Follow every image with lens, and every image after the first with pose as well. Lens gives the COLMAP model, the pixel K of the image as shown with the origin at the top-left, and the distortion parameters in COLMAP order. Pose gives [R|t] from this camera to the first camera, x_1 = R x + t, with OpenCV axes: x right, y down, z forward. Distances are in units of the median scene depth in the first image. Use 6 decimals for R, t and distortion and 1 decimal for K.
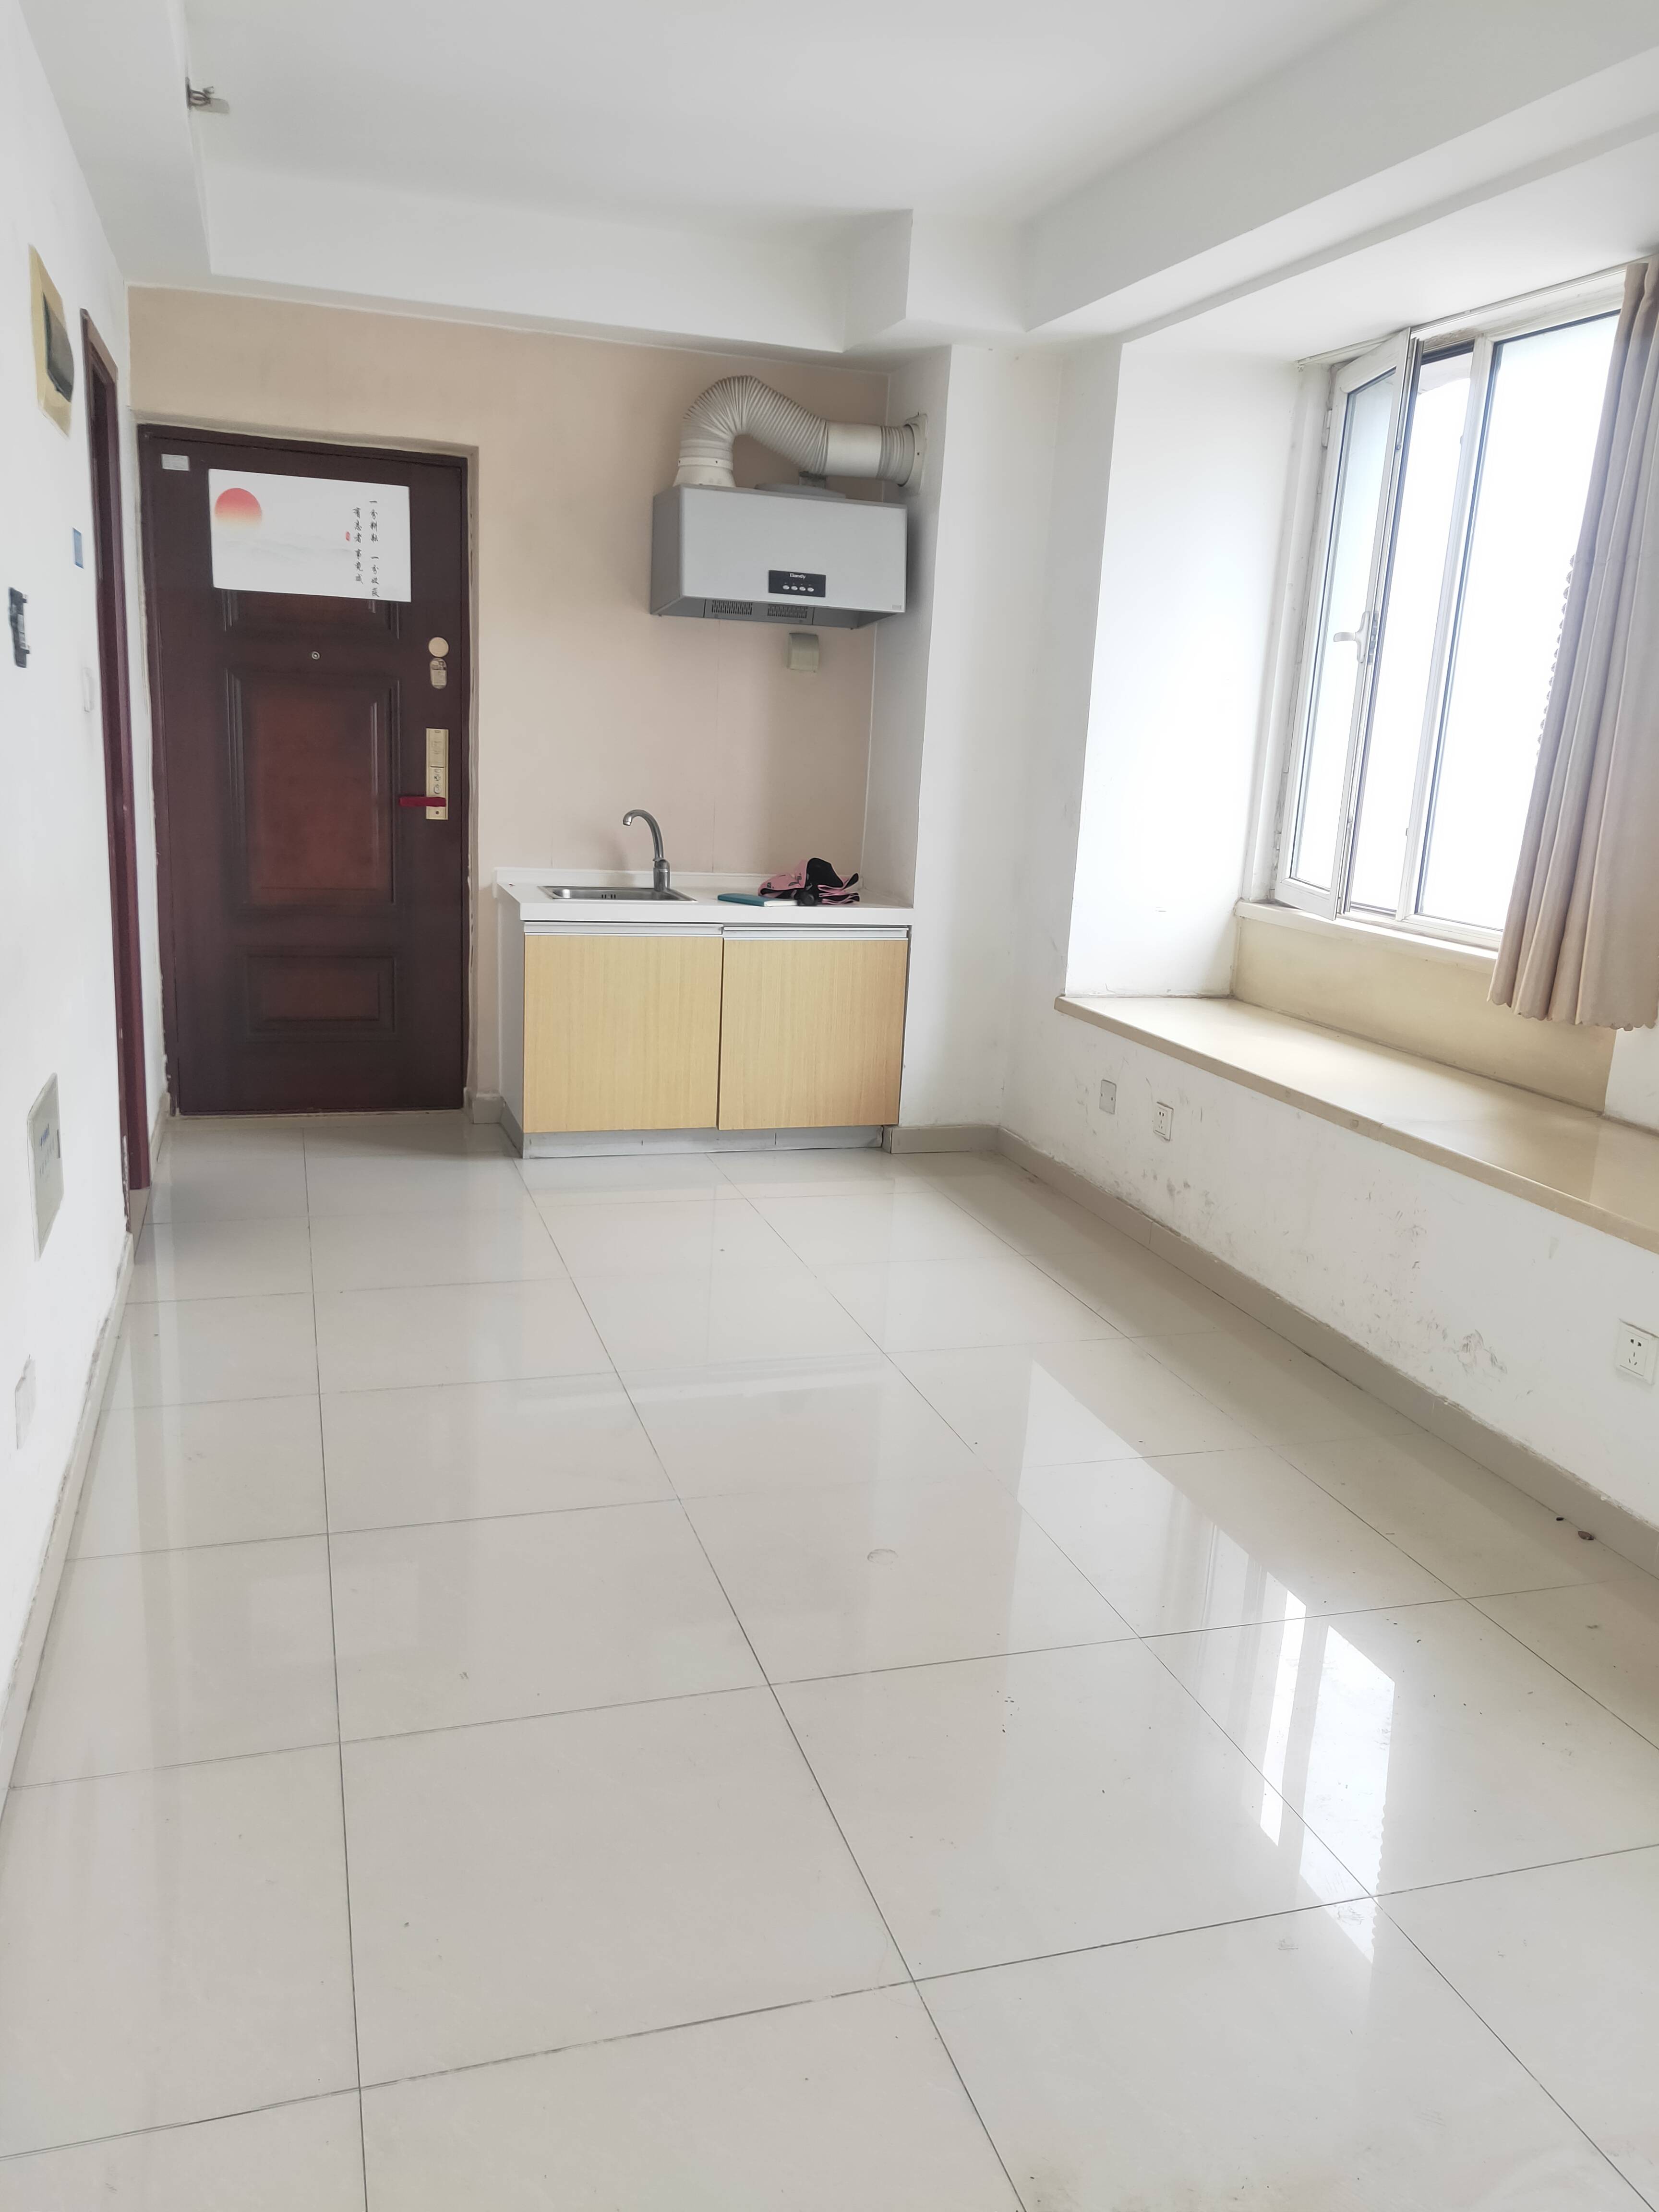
lens RADIAL K [[1661.3, 0, 827.7], [0, 1661.3, 1113.6], [0, 0, 1]] dist [0.001531, -0.002076]
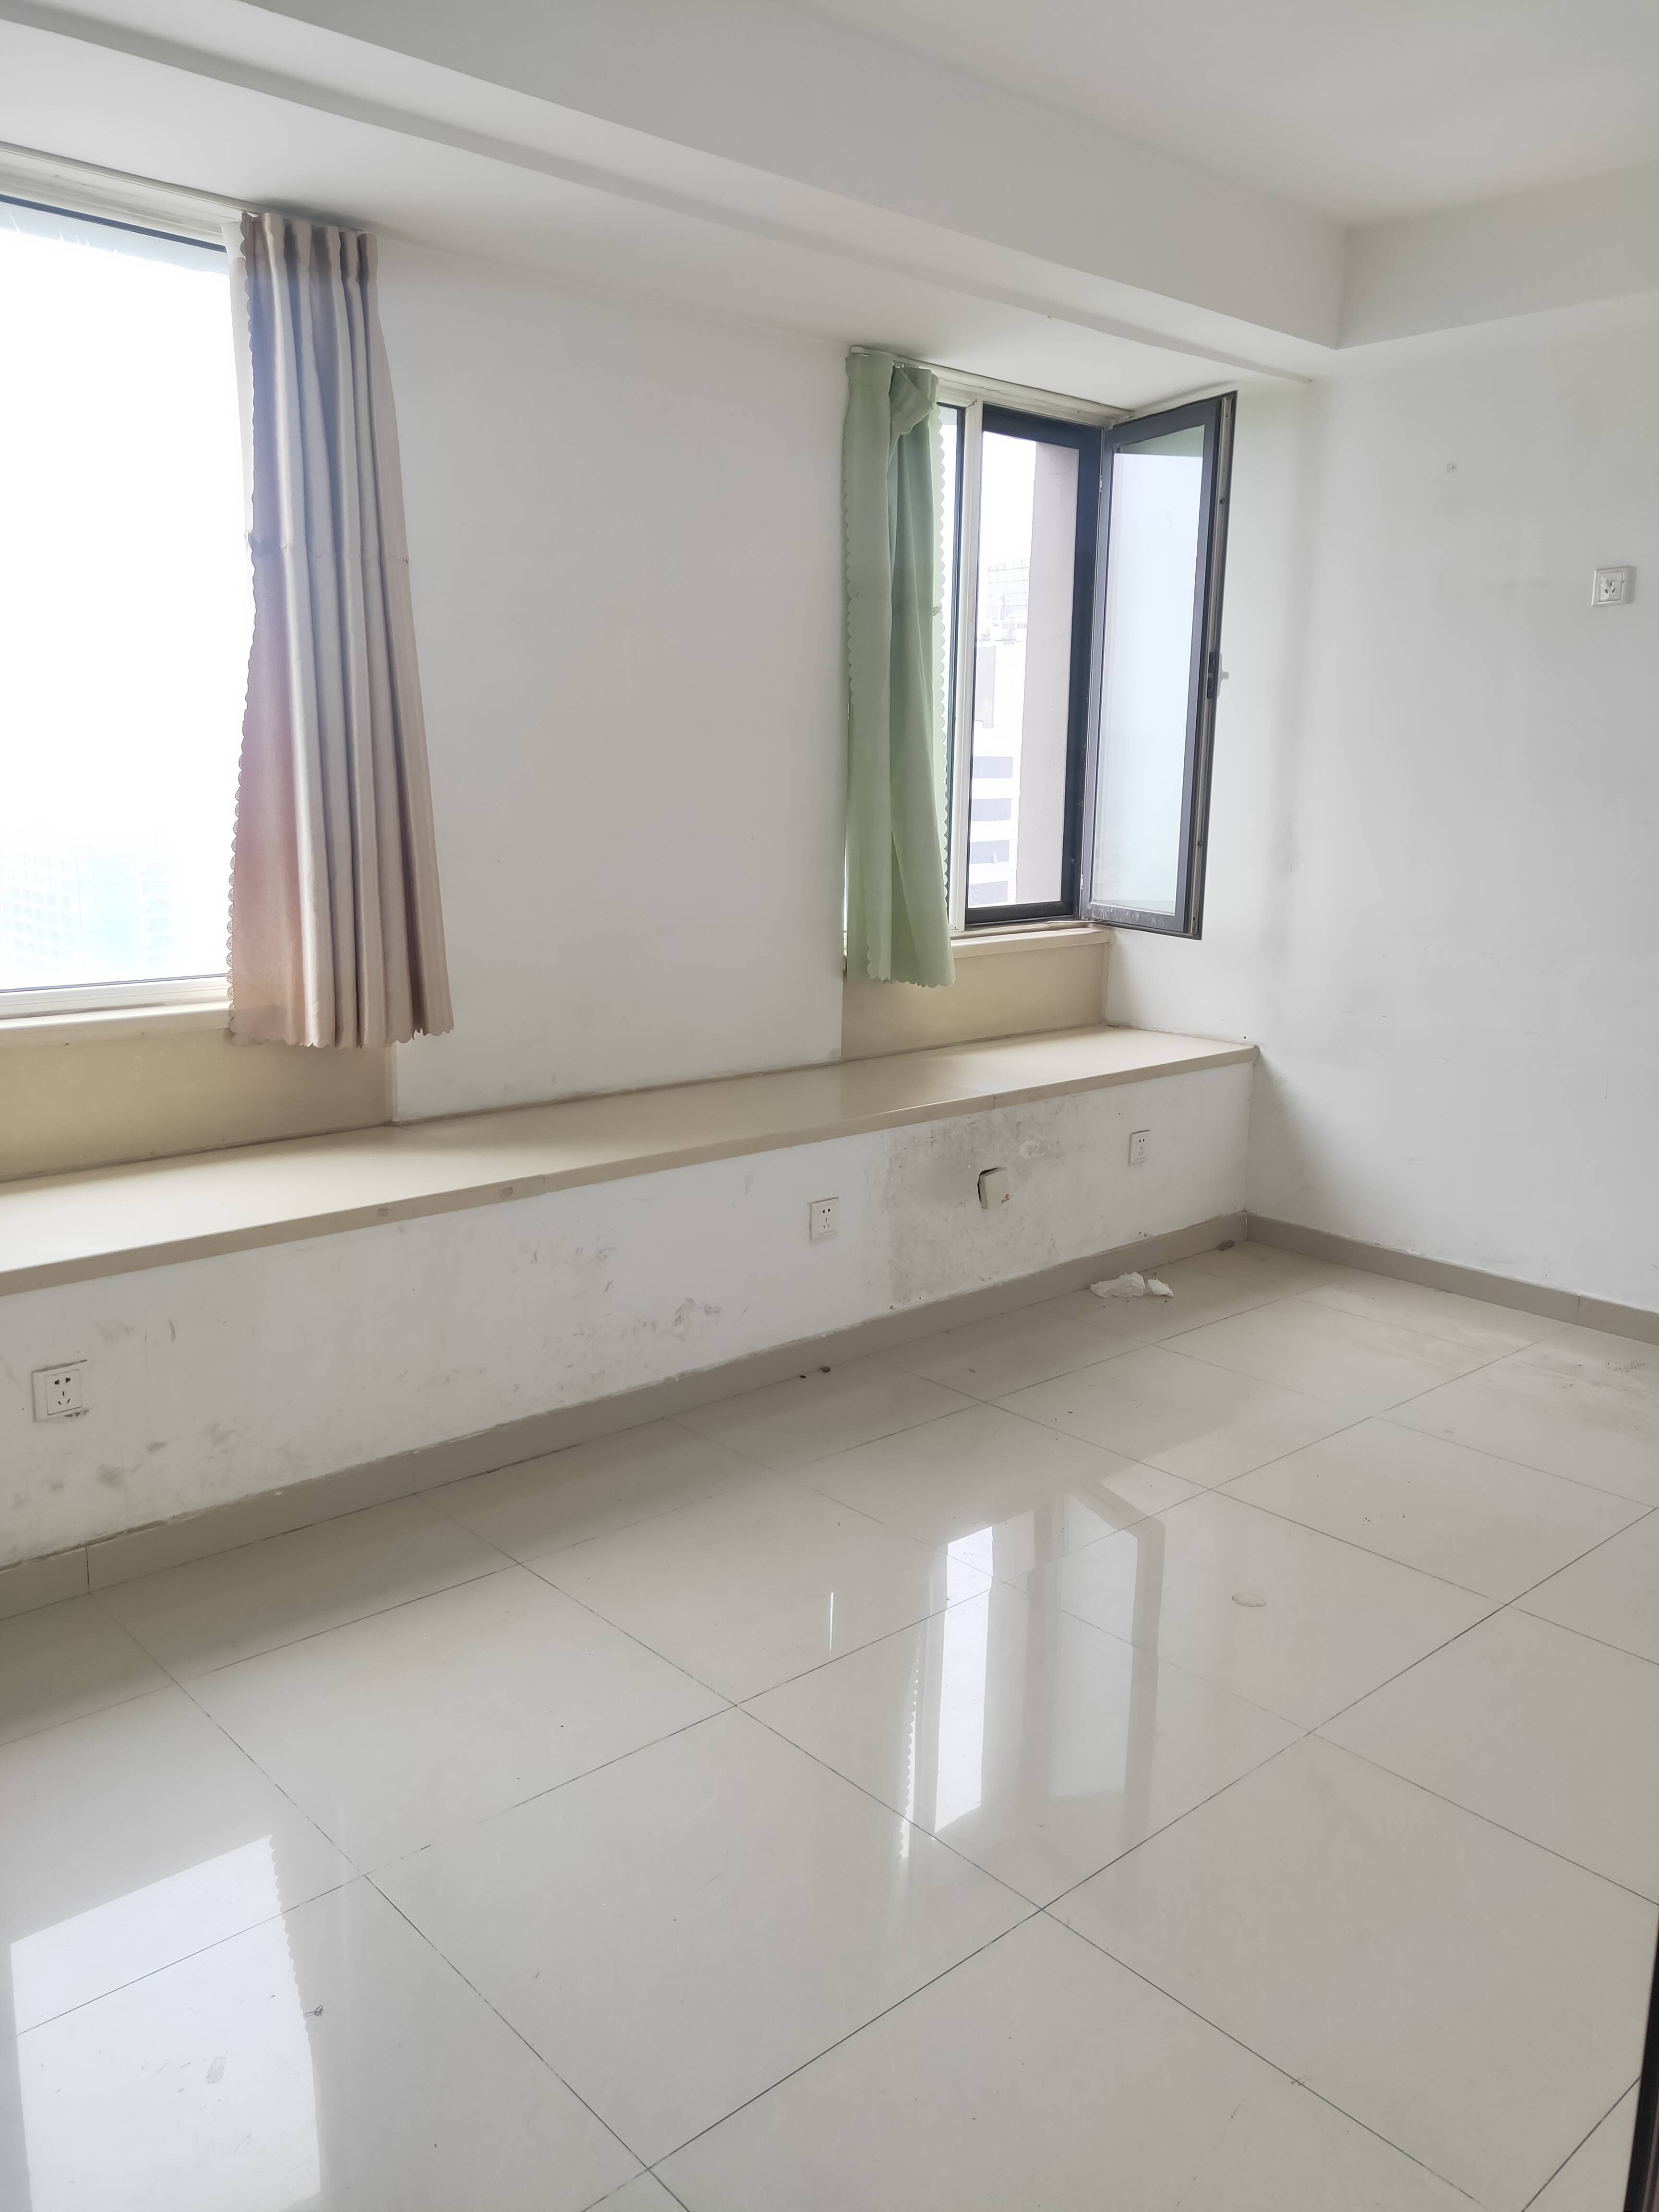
lens RADIAL K [[1661.3, 0, 830.1], [0, 1661.3, 1110.2], [0, 0, 1]] dist [0.001531, -0.002076]
pose [[-0.410393, -0.242148, 0.879171, -0.502809], [0.176571, 0.924754, 0.337125, -0.292095], [-0.894651, 0.293590, -0.336757, 1.094059]]
